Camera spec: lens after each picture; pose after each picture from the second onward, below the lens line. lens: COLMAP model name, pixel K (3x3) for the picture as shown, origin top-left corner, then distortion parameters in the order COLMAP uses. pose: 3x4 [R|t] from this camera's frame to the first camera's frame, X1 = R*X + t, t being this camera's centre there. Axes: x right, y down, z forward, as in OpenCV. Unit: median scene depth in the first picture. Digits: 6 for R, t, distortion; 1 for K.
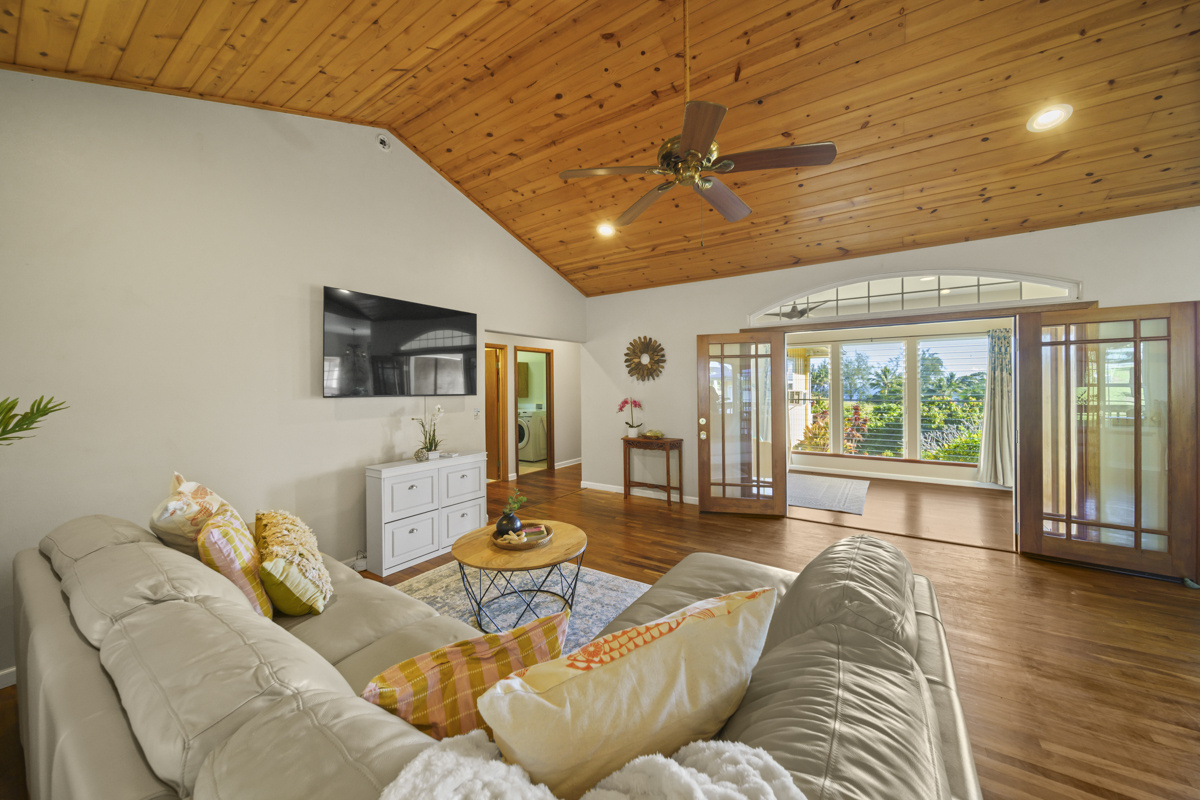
lens RADIAL K [[432.6, 0, 591.1], [0, 432.6, 388.5], [0, 0, 1]] dist [0.000650, -0.000011]
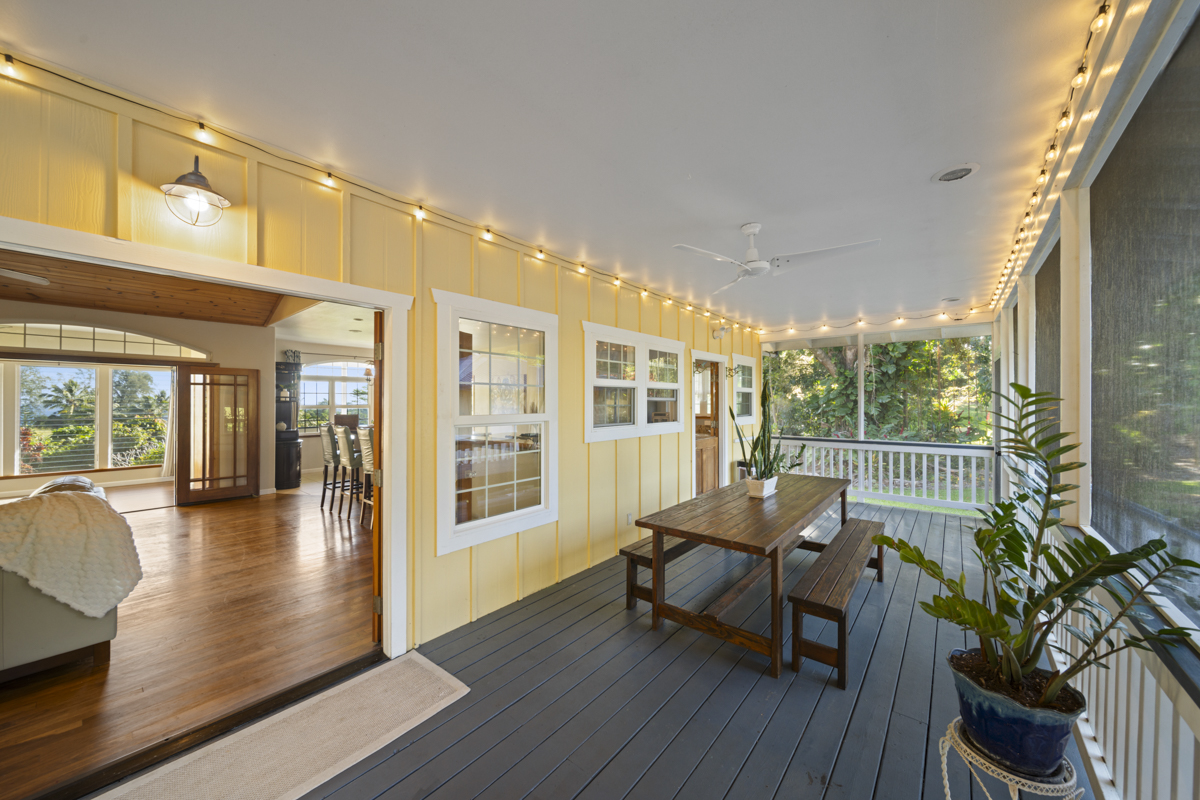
lens RADIAL K [[429.6, 0, 605.9], [0, 429.6, 400.0], [0, 0, 1]] dist [-0.007523, -0.000160]
pose [[0.072487, 0.011303, 0.997305, -0.554821], [0.004456, 0.999922, -0.011656, -0.008314], [-0.997359, 0.005289, 0.072431, -0.791531]]
